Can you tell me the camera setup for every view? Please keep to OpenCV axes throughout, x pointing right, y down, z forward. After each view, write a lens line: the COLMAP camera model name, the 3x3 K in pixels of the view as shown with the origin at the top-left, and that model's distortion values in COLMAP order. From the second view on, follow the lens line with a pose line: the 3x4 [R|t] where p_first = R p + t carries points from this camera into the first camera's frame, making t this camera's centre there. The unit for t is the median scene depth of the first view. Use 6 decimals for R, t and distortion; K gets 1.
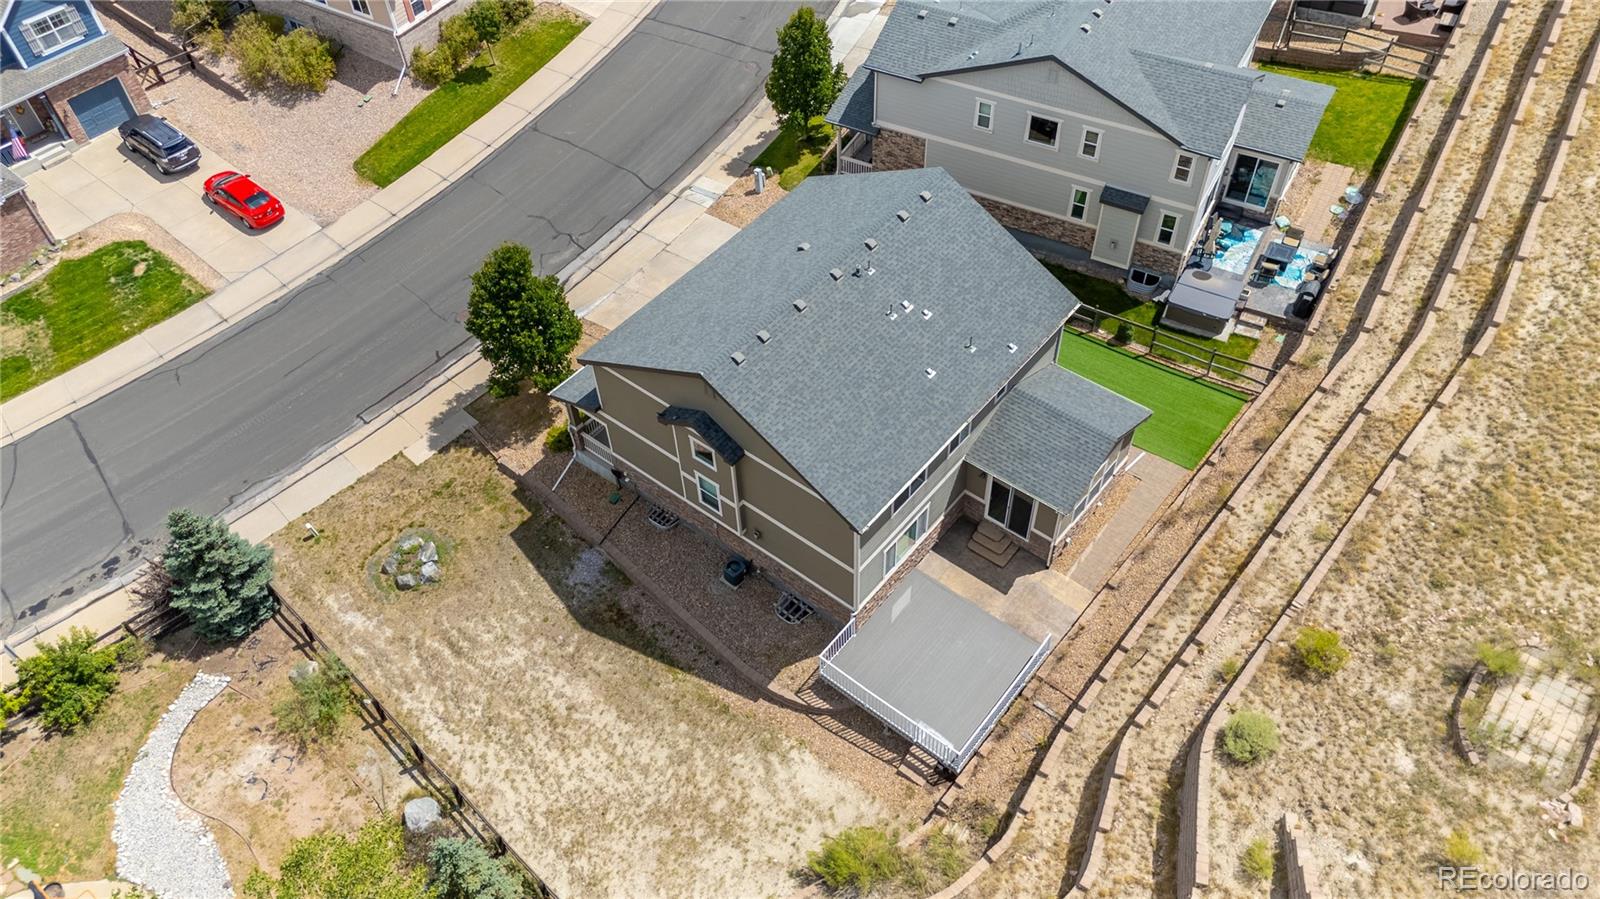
lens RADIAL K [[1181.0, 0, 794.9], [0, 1181.0, 448.0], [0, 0, 1]] dist [0.072455, -0.054674]
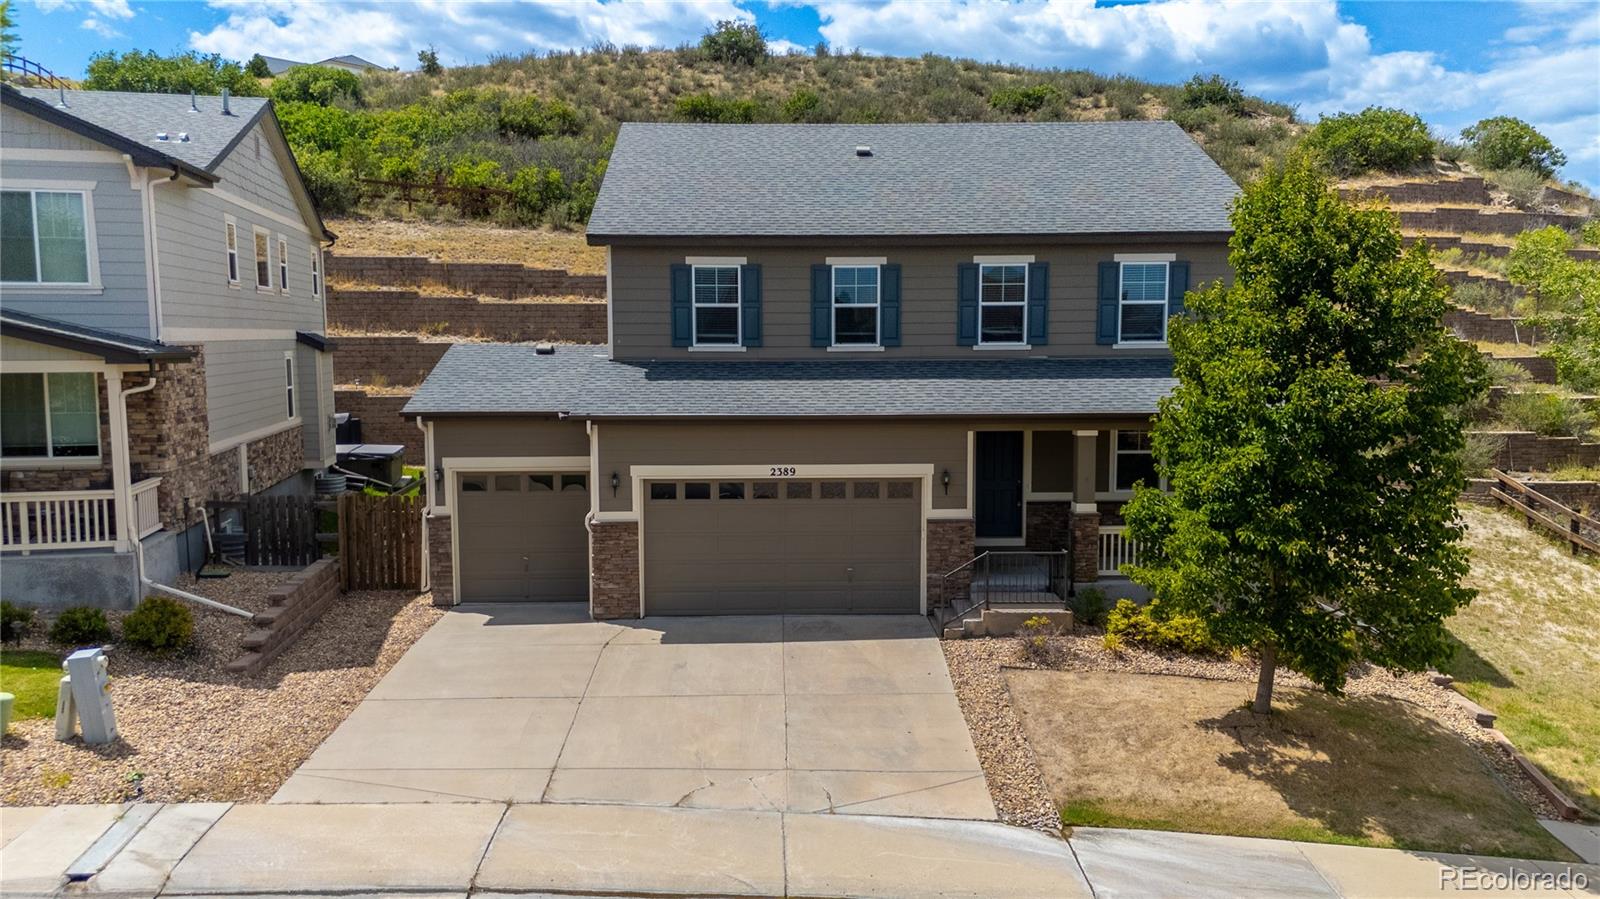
lens RADIAL K [[1181.0, 0, 794.9], [0, 1181.0, 448.0], [0, 0, 1]] dist [0.072455, -0.054674]
pose [[-0.643547, -0.041156, 0.764300, -0.380301], [0.594713, 0.601716, 0.533155, -0.359584], [-0.481834, 0.797649, -0.362757, 1.141339]]
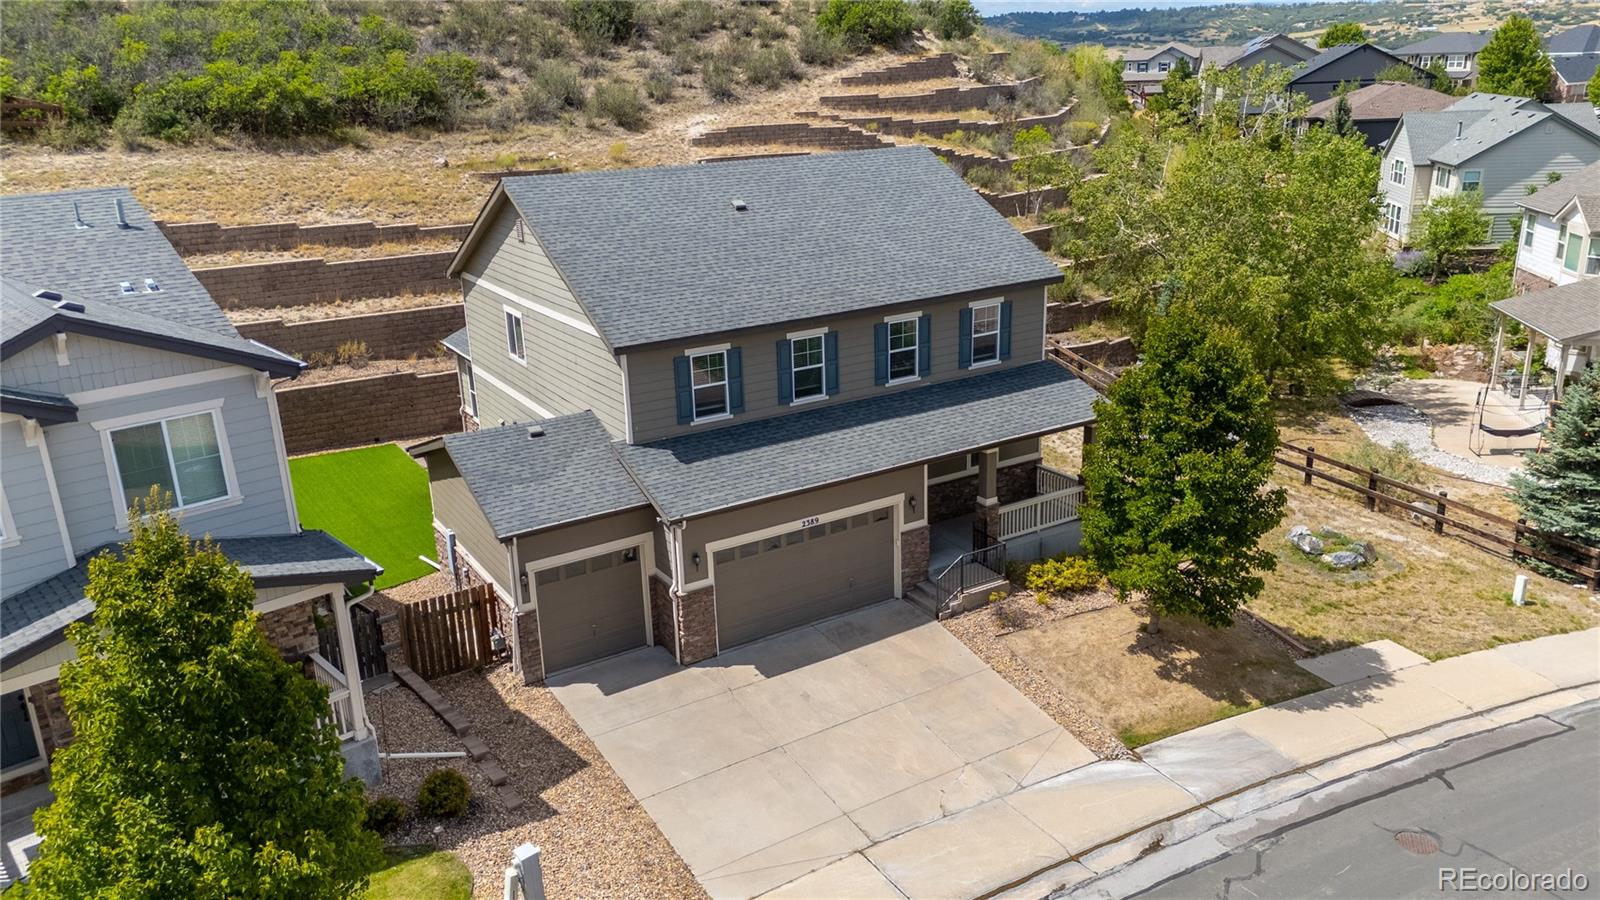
lens RADIAL K [[1187.9, 0, 800.0], [0, 1187.9, 450.0], [0, 0, 1]] dist [0.055488, -0.002516]
pose [[-0.941283, -0.048269, 0.334151, -0.234836], [0.290142, 0.390443, 0.873712, -0.621416], [-0.172640, 0.919361, -0.353512, 1.160576]]
